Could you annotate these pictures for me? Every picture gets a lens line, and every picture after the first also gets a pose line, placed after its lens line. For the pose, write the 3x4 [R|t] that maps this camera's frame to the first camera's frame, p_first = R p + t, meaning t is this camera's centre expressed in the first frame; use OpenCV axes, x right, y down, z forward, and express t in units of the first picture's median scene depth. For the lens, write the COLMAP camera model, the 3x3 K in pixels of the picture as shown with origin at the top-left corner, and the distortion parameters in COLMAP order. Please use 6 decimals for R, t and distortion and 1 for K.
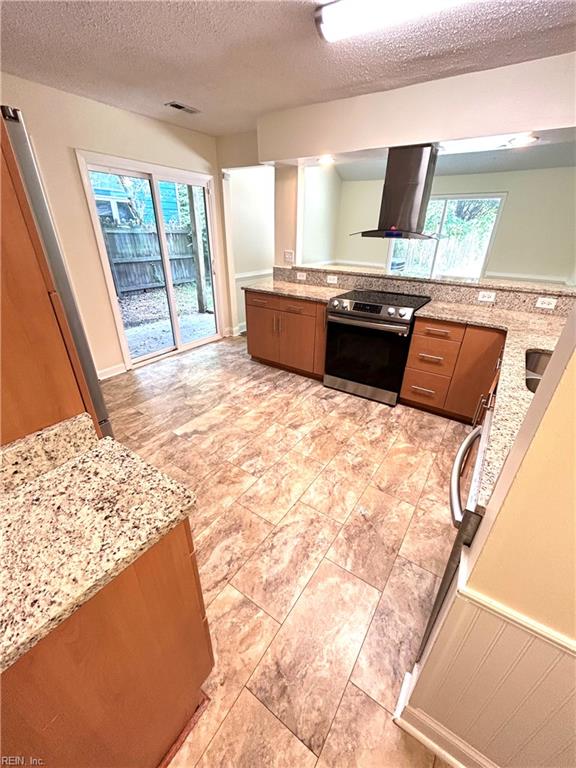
lens RADIAL K [[311.2, 0, 280.4], [0, 311.2, 386.0], [0, 0, 1]] dist [-0.005382, 0.002176]
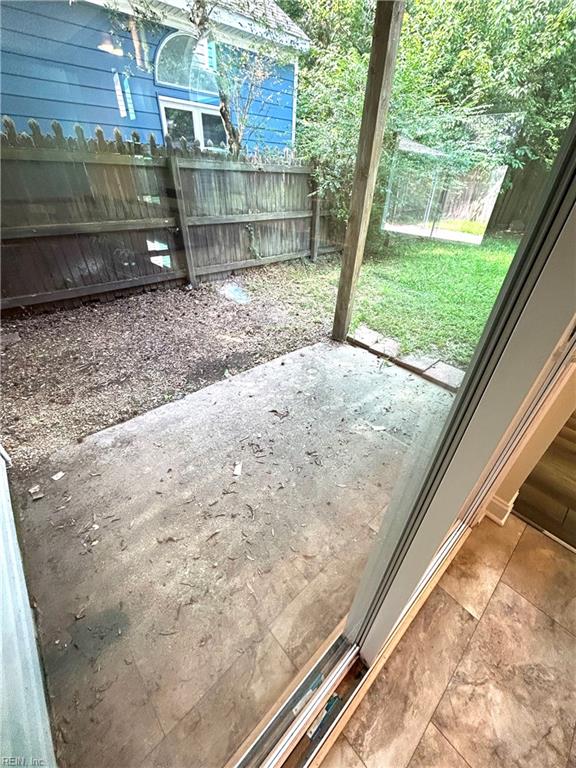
lens RADIAL K [[311.2, 0, 284.5], [0, 311.2, 385.2], [0, 0, 1]] dist [-0.005382, 0.002176]
pose [[0.974366, 0.147300, -0.170041, -0.563494], [-0.122920, 0.981620, 0.145989, -0.536508], [0.188420, -0.121345, 0.974563, 1.115632]]
